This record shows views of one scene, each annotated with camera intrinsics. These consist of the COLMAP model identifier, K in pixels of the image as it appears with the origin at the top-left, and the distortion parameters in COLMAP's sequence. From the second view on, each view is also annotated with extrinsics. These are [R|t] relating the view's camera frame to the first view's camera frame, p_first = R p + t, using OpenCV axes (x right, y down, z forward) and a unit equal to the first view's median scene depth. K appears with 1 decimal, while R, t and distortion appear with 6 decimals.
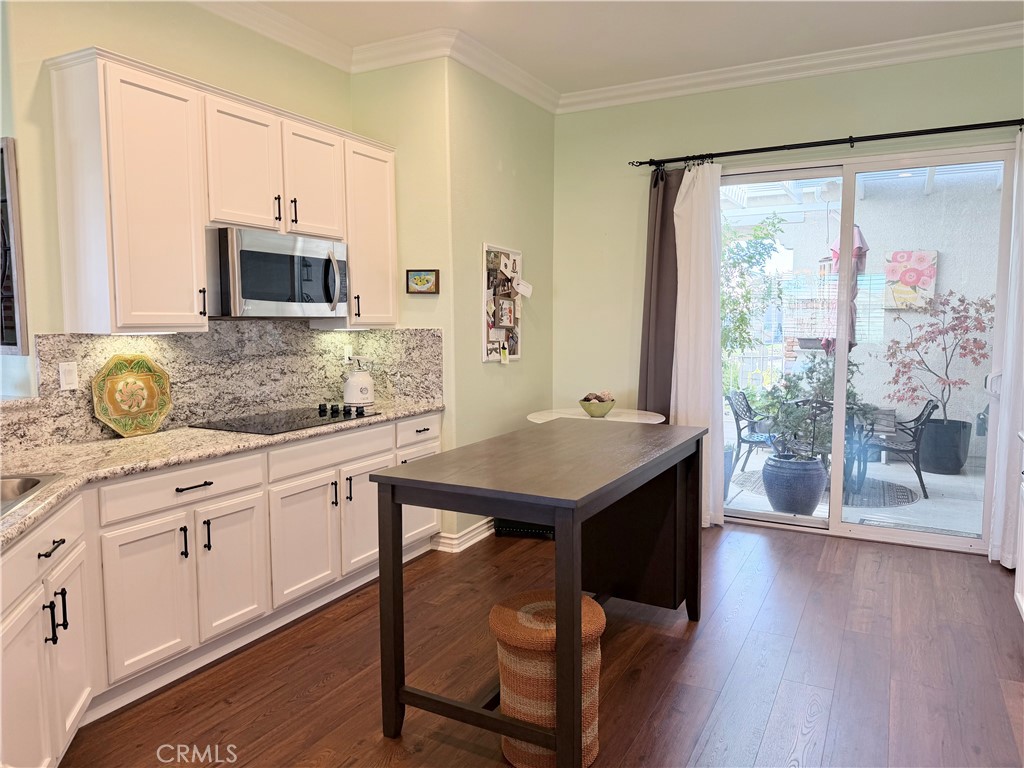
lens RADIAL K [[712.2, 0, 513.2], [0, 712.2, 384.9], [0, 0, 1]] dist [0.087930, -0.120838]
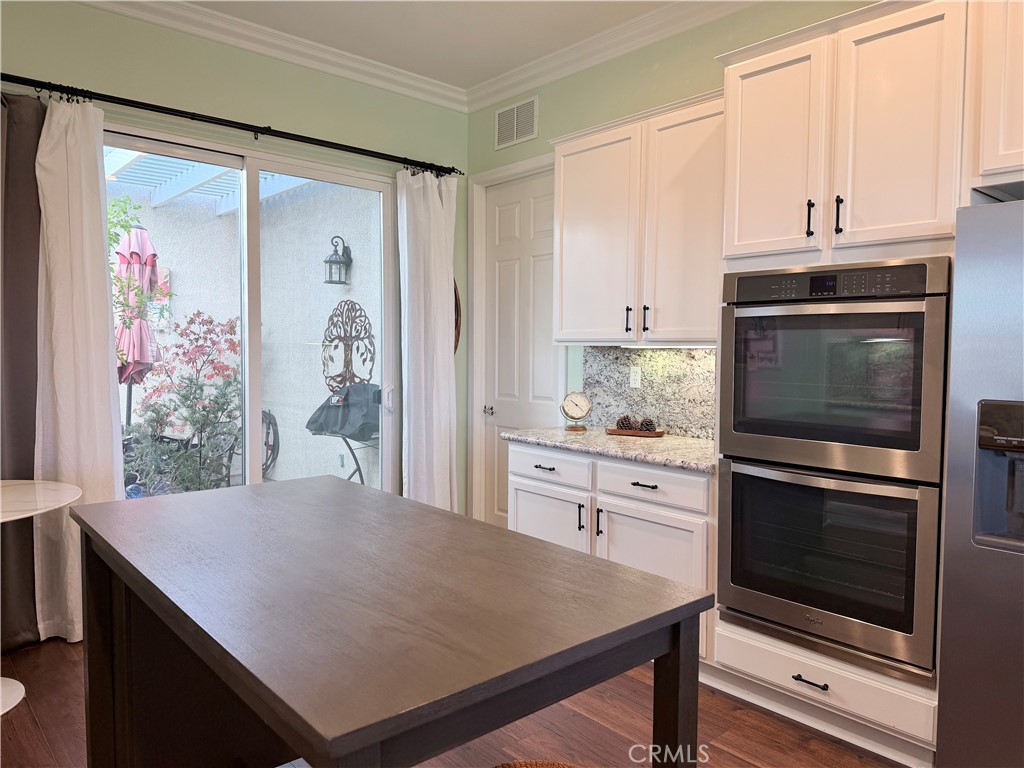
lens RADIAL K [[712.2, 0, 513.2], [0, 712.2, 384.9], [0, 0, 1]] dist [0.087930, -0.120838]
pose [[0.347351, -0.041976, 0.936795, -0.250840], [0.077182, 0.996888, 0.016050, -0.020839], [-0.934554, 0.066729, 0.349510, 0.415078]]
